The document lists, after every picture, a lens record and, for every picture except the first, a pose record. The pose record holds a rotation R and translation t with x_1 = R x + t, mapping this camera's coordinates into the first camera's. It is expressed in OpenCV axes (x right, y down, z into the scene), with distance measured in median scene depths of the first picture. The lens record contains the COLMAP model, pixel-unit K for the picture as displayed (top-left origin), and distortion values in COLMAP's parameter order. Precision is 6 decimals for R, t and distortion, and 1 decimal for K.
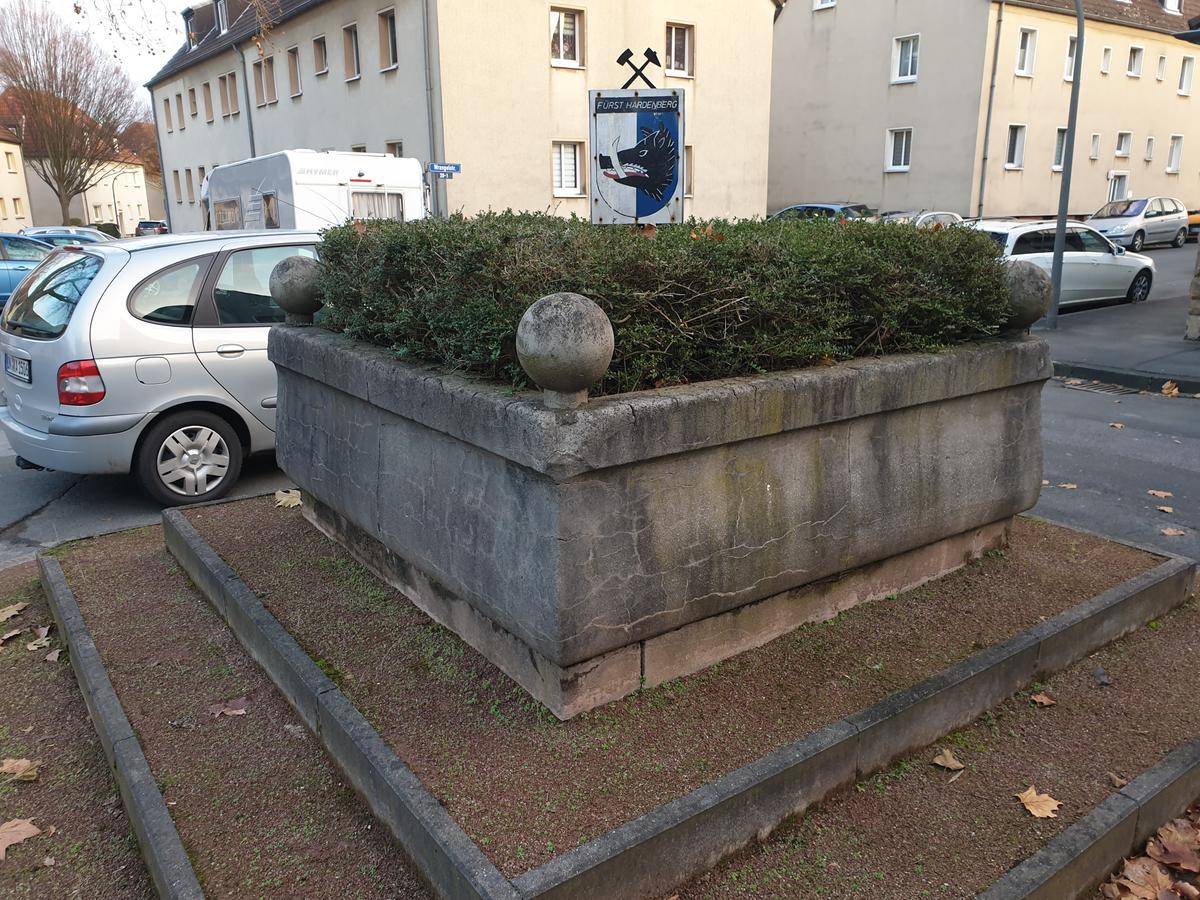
lens RADIAL K [[944.8, 0, 608.6], [0, 944.8, 458.9], [0, 0, 1]] dist [0.010532, 0.009662]
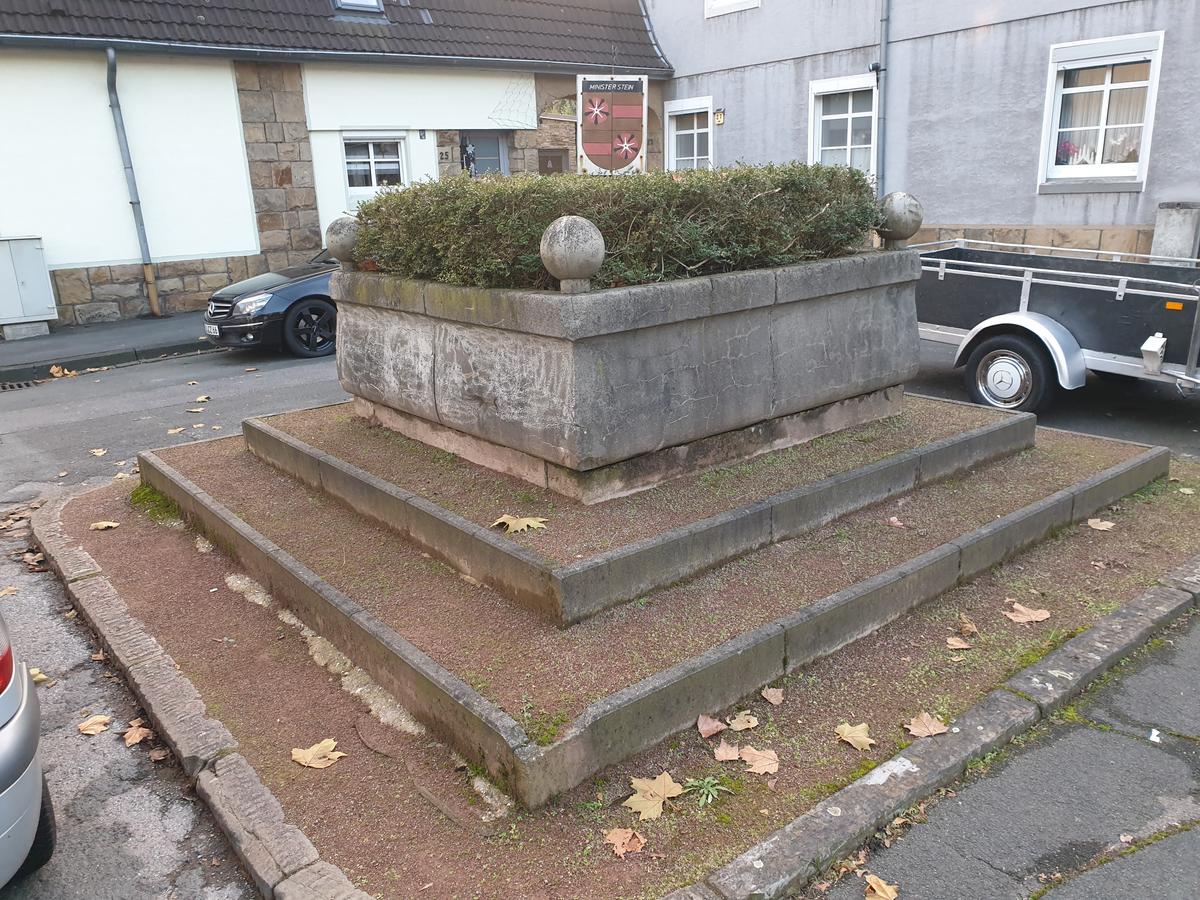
lens RADIAL K [[944.8, 0, 608.6], [0, 944.8, 458.9], [0, 0, 1]] dist [0.010532, 0.009662]
pose [[-0.046873, -0.275403, 0.960185, -1.442070], [0.303065, 0.912012, 0.276381, -0.273608], [-0.951817, 0.303953, 0.040717, 1.138903]]
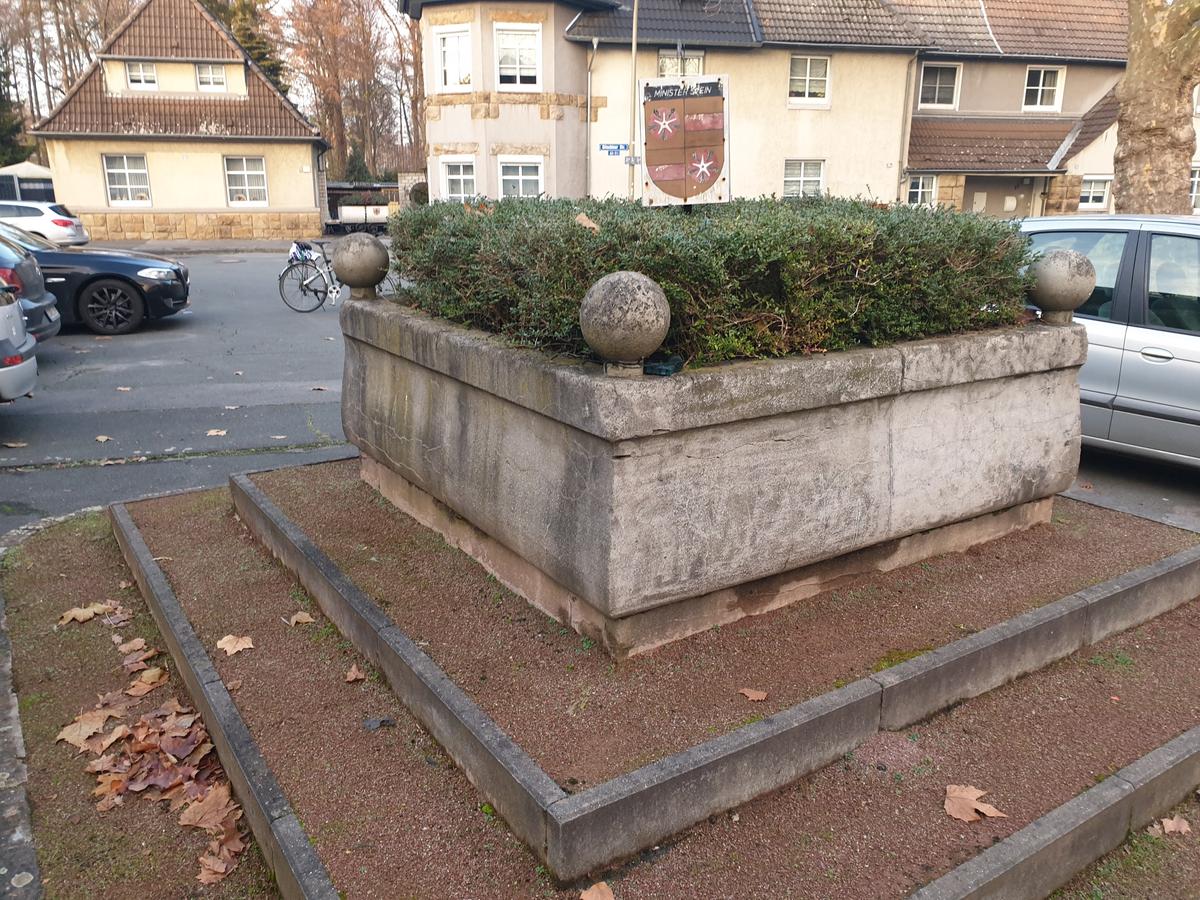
lens RADIAL K [[944.8, 0, 608.6], [0, 944.8, 458.9], [0, 0, 1]] dist [0.010532, 0.009662]
pose [[-0.039347, 0.291196, -0.955854, 1.197911], [-0.265141, 0.919261, 0.290963, -0.290214], [0.963406, 0.264885, 0.041038, 1.024210]]
